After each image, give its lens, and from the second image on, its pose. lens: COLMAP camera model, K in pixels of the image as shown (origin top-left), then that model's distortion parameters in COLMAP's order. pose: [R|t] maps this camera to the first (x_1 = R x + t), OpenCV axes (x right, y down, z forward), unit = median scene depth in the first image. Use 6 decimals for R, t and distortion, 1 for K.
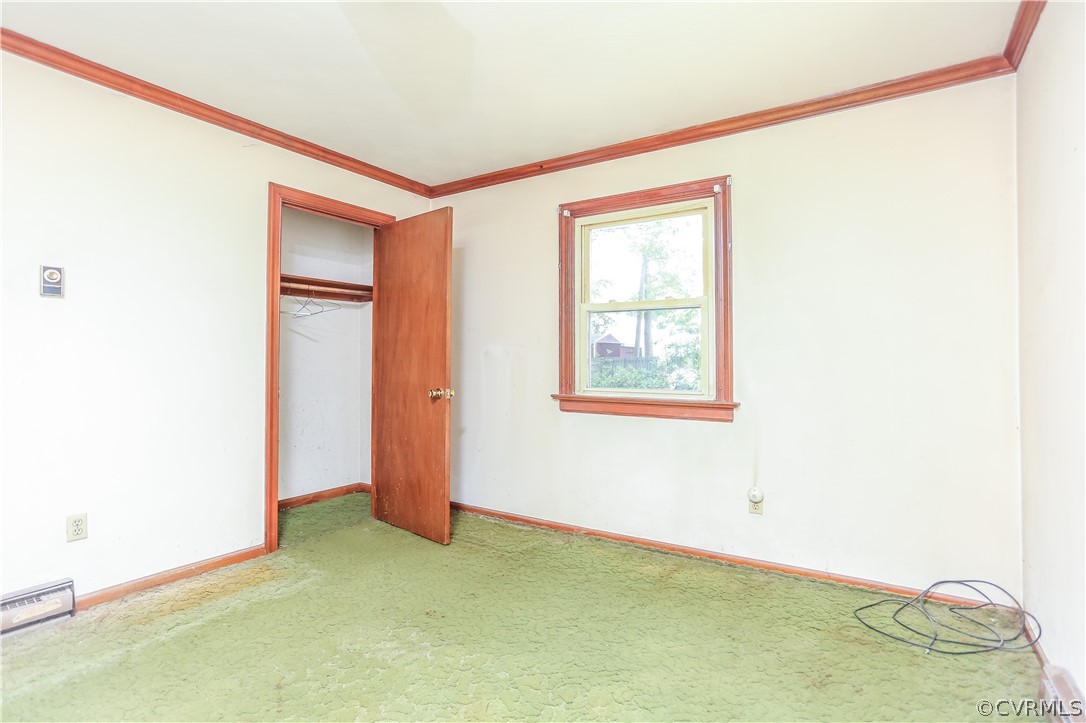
lens RADIAL K [[549.4, 0, 543.1], [0, 549.4, 352.7], [0, 0, 1]] dist [-0.003521, 0.000348]
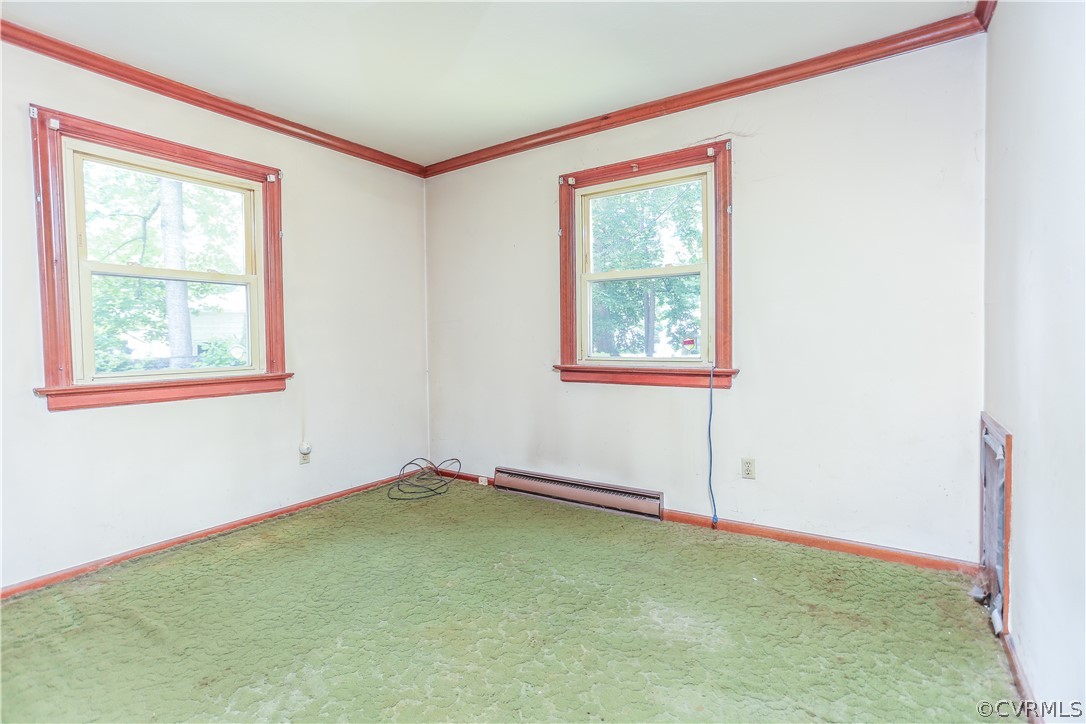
lens RADIAL K [[525.1, 0, 543.5], [0, 525.1, 353.1], [0, 0, 1]] dist [-0.045820, 0.031201]
pose [[0.022072, -0.032070, 0.999242, -0.715453], [-0.002166, 0.999481, 0.032125, 0.013234], [-0.999754, -0.002874, 0.021991, 0.443162]]
